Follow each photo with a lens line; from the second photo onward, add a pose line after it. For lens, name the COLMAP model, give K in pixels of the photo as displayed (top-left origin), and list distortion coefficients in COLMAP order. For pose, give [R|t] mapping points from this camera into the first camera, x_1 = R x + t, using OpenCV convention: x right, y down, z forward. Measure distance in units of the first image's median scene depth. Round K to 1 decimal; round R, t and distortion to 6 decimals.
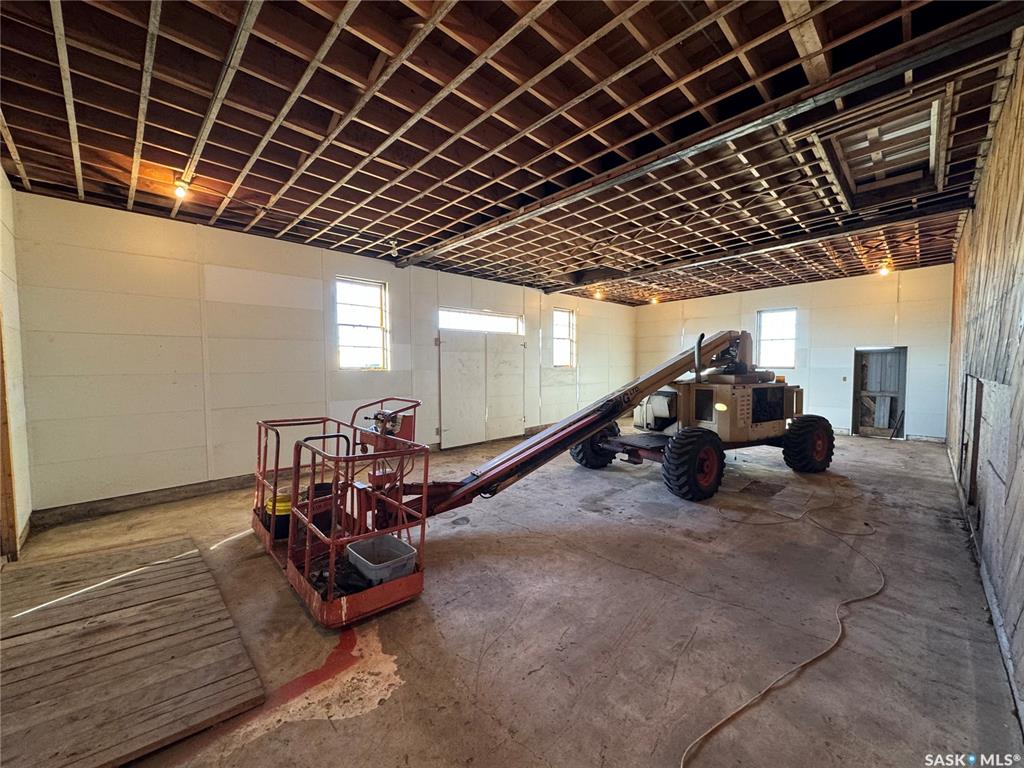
lens RADIAL K [[405.4, 0, 512.0], [0, 405.4, 384.0], [0, 0, 1]] dist [0.000715, 0.000145]
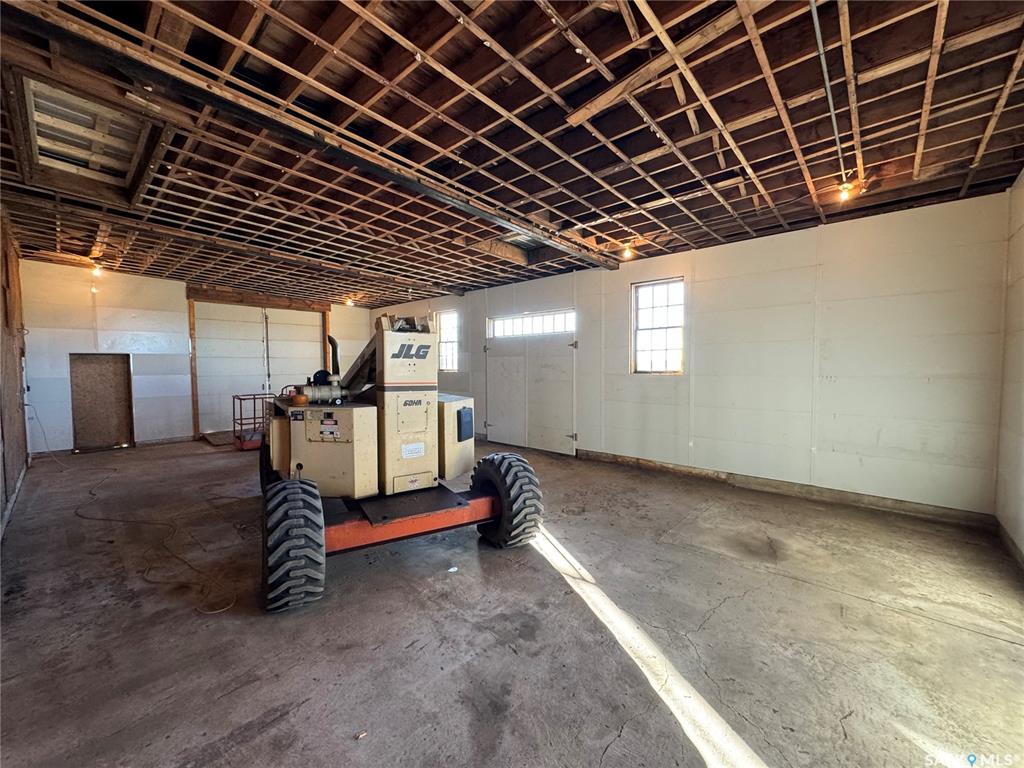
lens RADIAL K [[405.4, 0, 512.0], [0, 405.4, 384.0], [0, 0, 1]] dist [0.000715, 0.000145]
pose [[0.046637, 0.041925, -0.998032, 0.962711], [-0.044617, 0.998209, 0.039848, -0.050995], [0.997915, 0.042671, 0.048424, 0.975097]]
